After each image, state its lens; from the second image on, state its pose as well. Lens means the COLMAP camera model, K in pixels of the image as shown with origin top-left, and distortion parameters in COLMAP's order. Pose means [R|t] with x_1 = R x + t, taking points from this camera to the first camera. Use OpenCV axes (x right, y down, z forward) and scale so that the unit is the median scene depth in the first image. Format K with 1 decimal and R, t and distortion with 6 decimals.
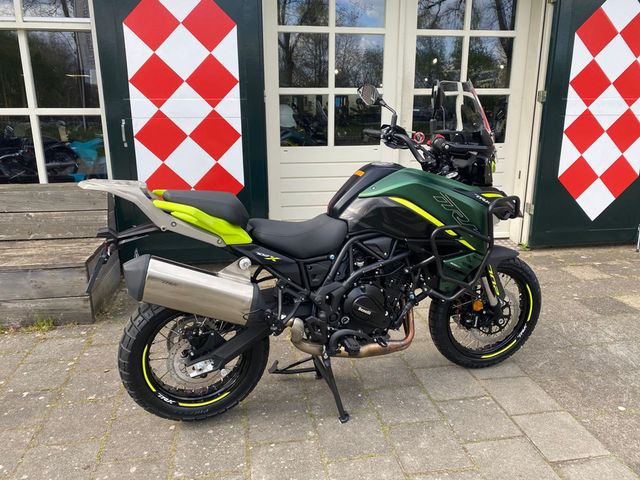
lens RADIAL K [[479.2, 0, 315.9], [0, 479.2, 238.4], [0, 0, 1]] dist [0.033406, -0.038615]
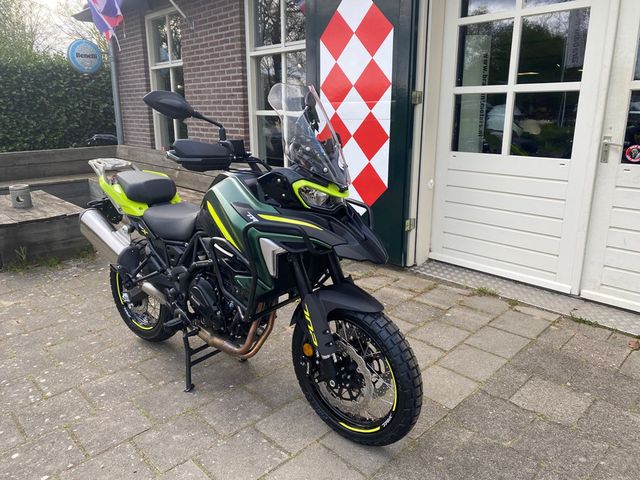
lens RADIAL K [[479.2, 0, 318.7], [0, 479.2, 235.5], [0, 0, 1]] dist [0.033406, -0.038615]
pose [[0.560405, 0.209856, -0.801191, 1.078505], [-0.207996, 0.972024, 0.109116, -0.165232], [0.801675, 0.105495, 0.588377, 0.552977]]
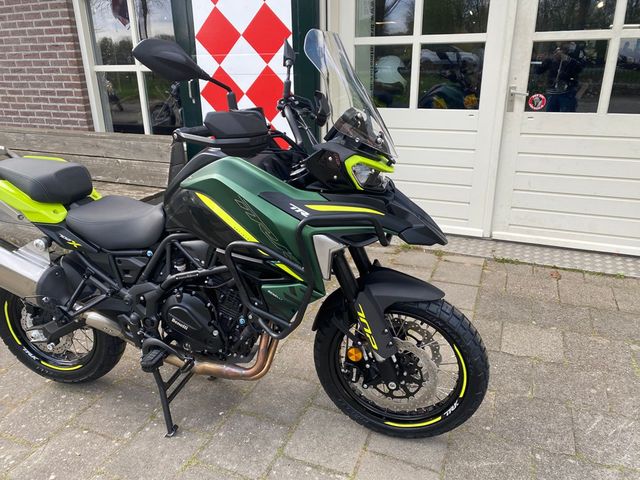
lens RADIAL K [[479.2, 0, 317.0], [0, 479.2, 239.4], [0, 0, 1]] dist [0.033406, -0.038615]
pose [[0.848404, 0.175313, -0.499476, 0.680170], [-0.122154, 0.982938, 0.137515, -0.133281], [0.515062, -0.055655, 0.855344, 0.406793]]
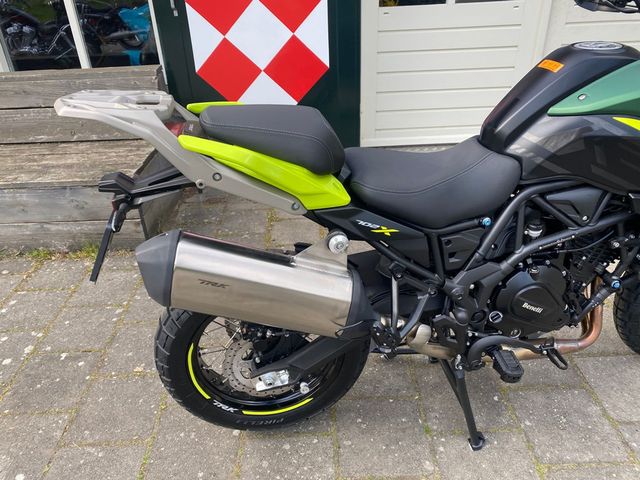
lens RADIAL K [[479.2, 0, 311.5], [0, 479.2, 234.0], [0, 0, 1]] dist [0.033406, -0.038615]
pose [[0.985363, 0.044101, -0.164669, -0.074999], [-0.000241, 0.966317, 0.257354, -0.092213], [0.170472, -0.253548, 0.952183, 0.388538]]
